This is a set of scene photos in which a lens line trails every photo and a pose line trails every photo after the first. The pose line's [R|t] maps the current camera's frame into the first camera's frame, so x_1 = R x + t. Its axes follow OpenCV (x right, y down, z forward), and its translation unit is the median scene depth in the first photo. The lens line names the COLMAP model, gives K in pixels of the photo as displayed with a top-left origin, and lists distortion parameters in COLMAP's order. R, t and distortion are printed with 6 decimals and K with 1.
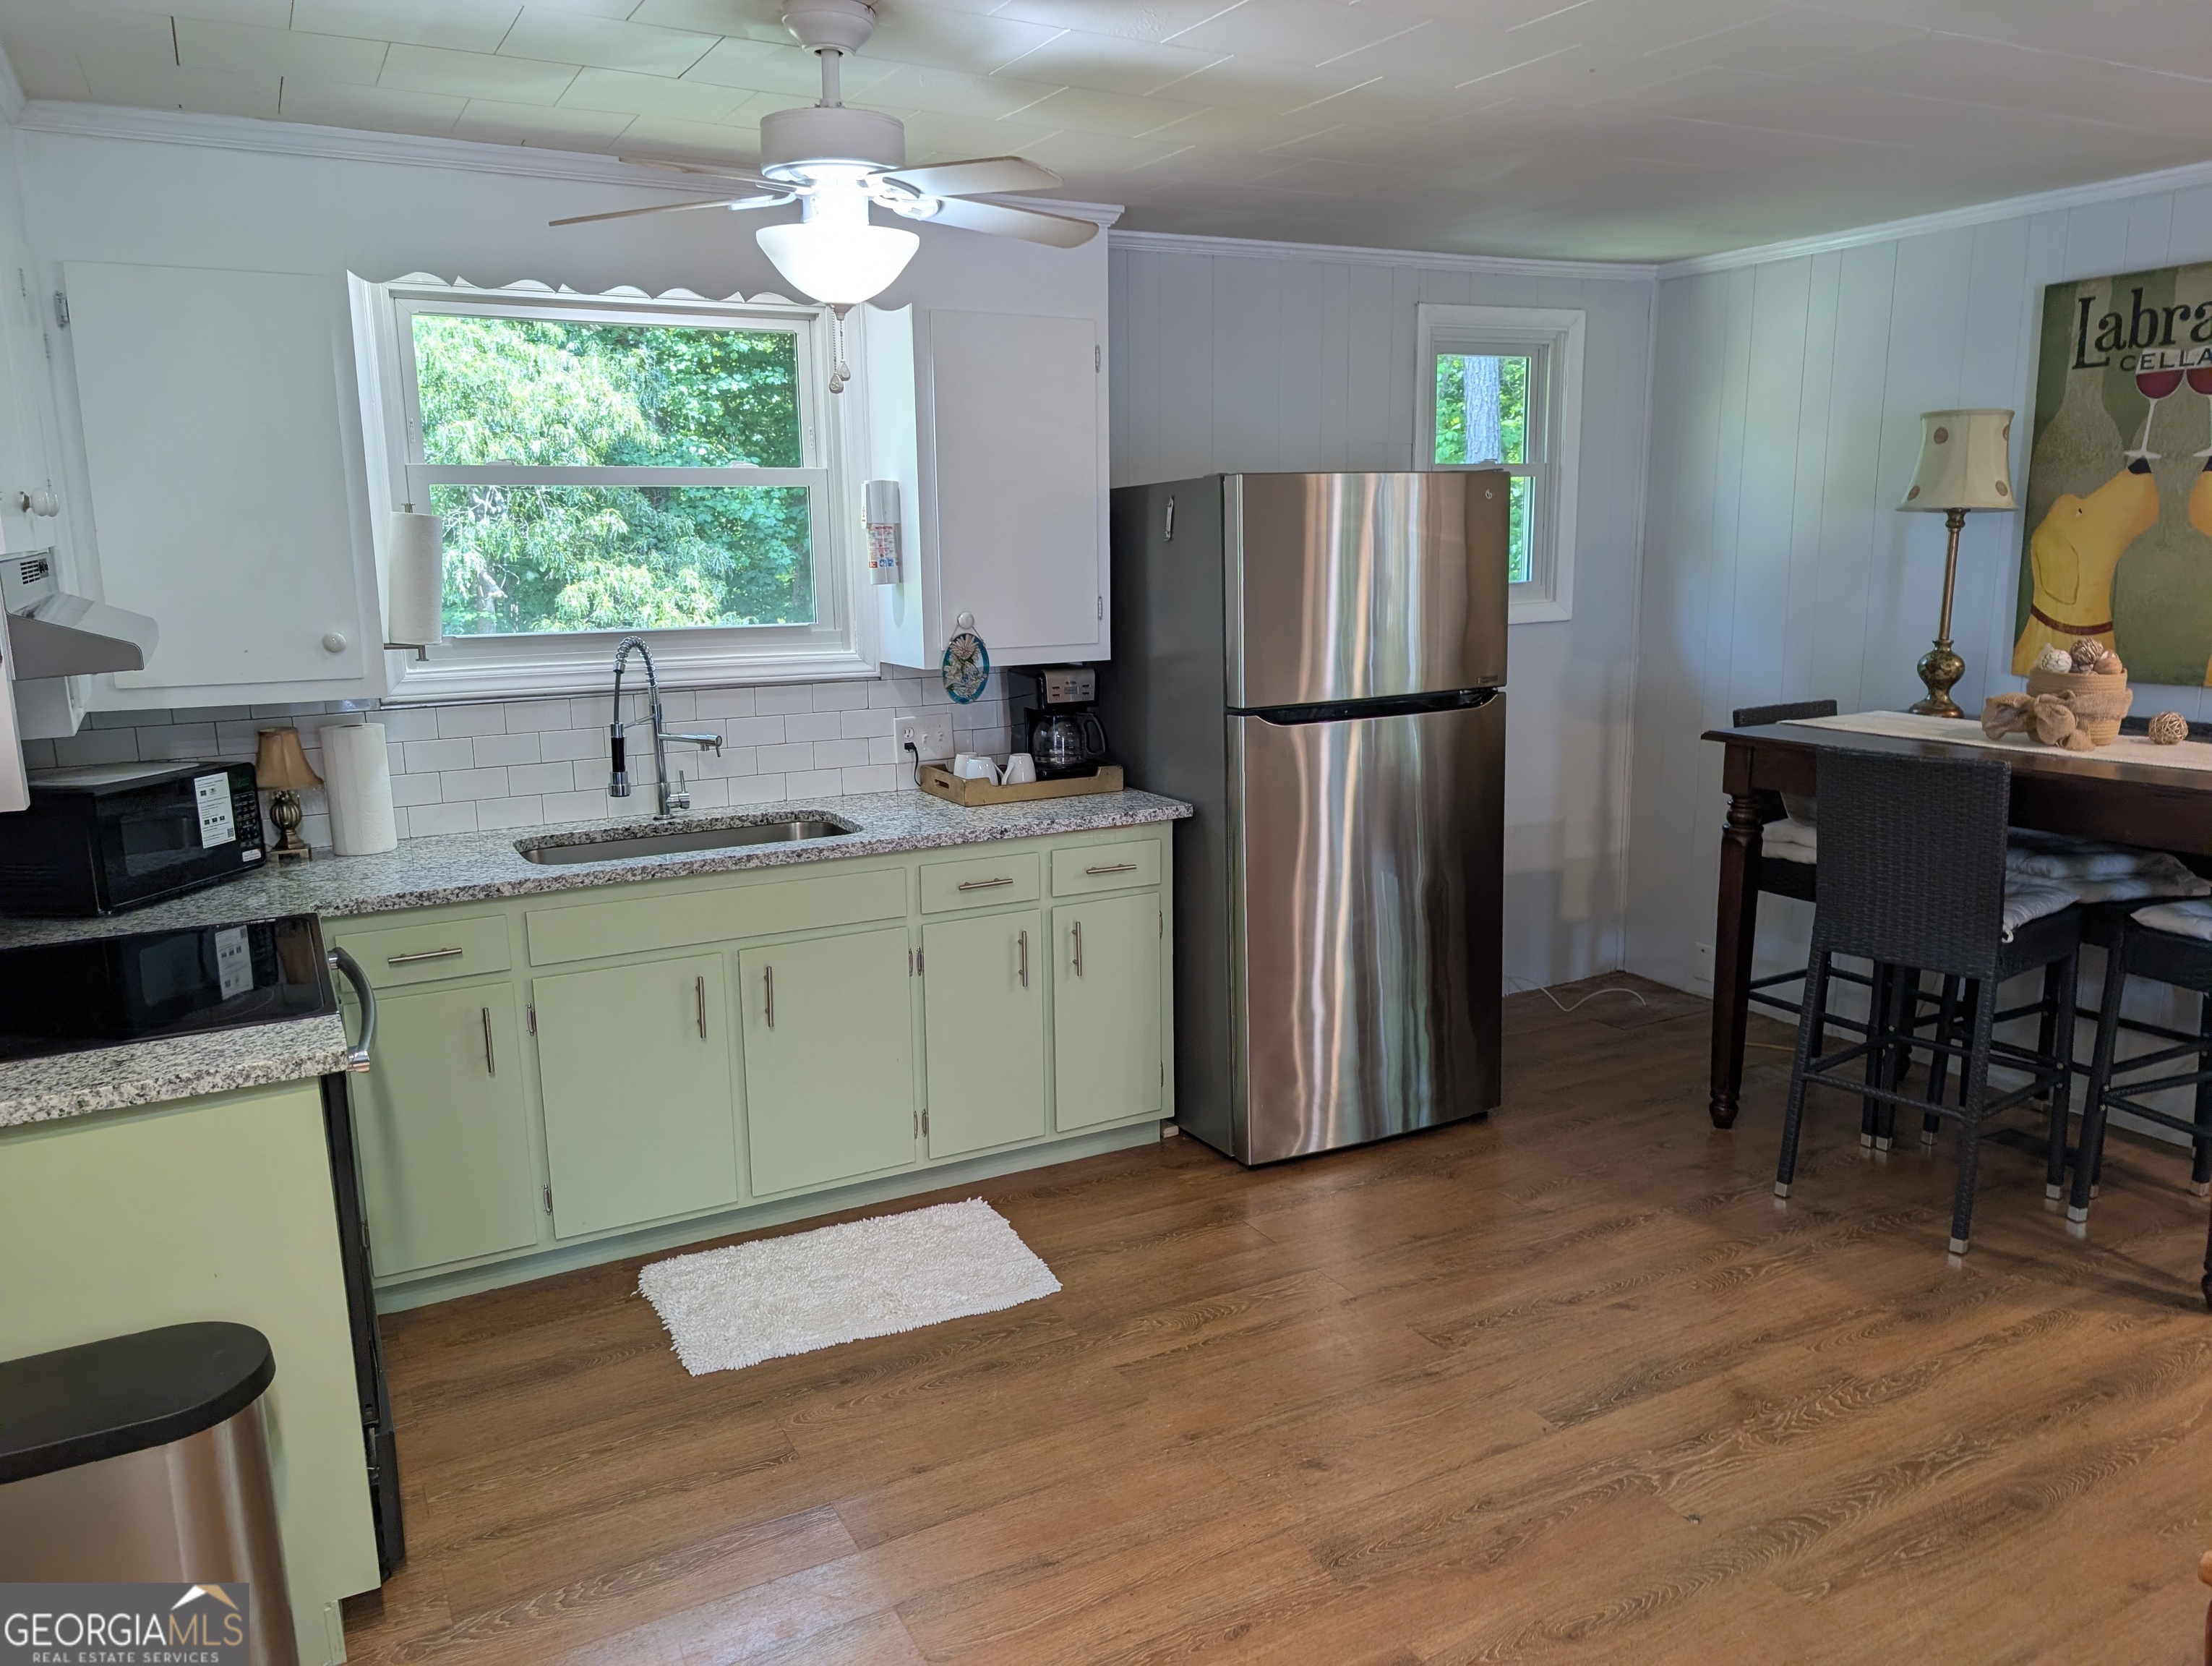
lens RADIAL K [[1566.0, 0, 1106.0], [0, 1566.0, 833.0], [0, 0, 1]] dist [0.003913, 0.000322]
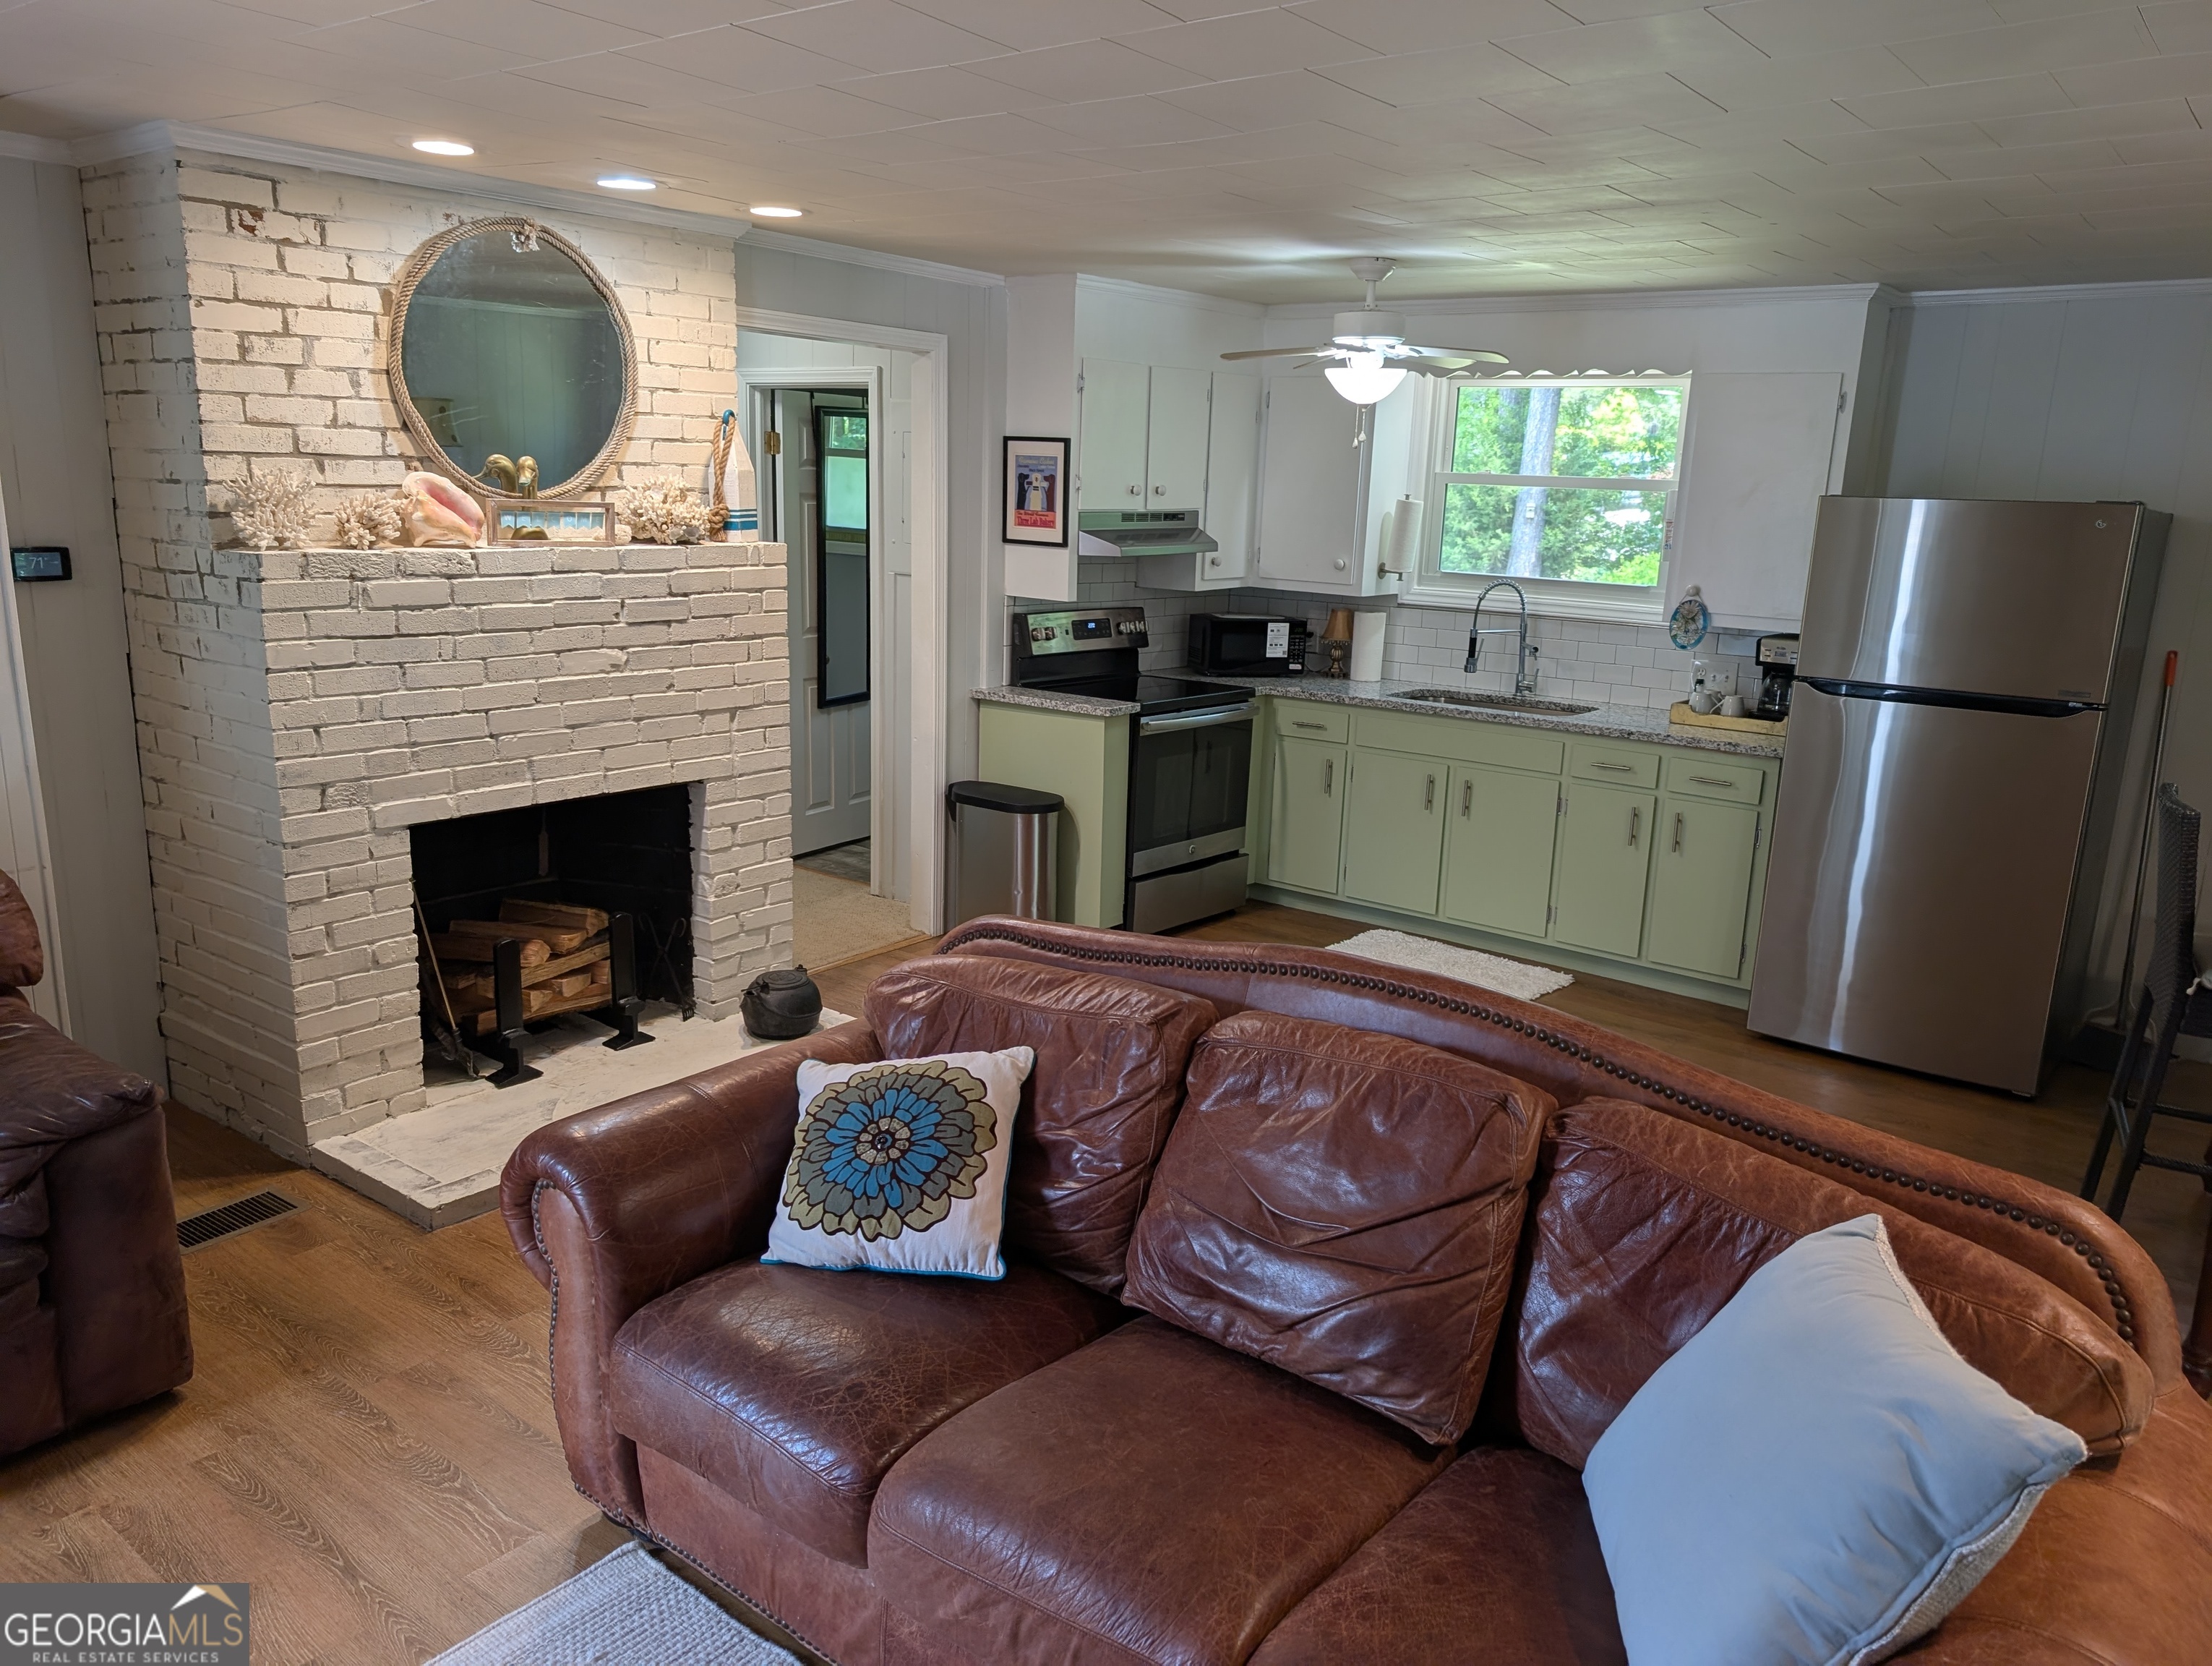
lens RADIAL K [[1566.0, 0, 1106.0], [0, 1566.0, 833.0], [0, 0, 1]] dist [0.003913, 0.000322]
pose [[0.405230, 0.228747, -0.885135, 1.054521], [-0.209069, 0.965722, 0.153858, -0.034142], [0.889988, 0.122706, 0.439163, -0.062399]]
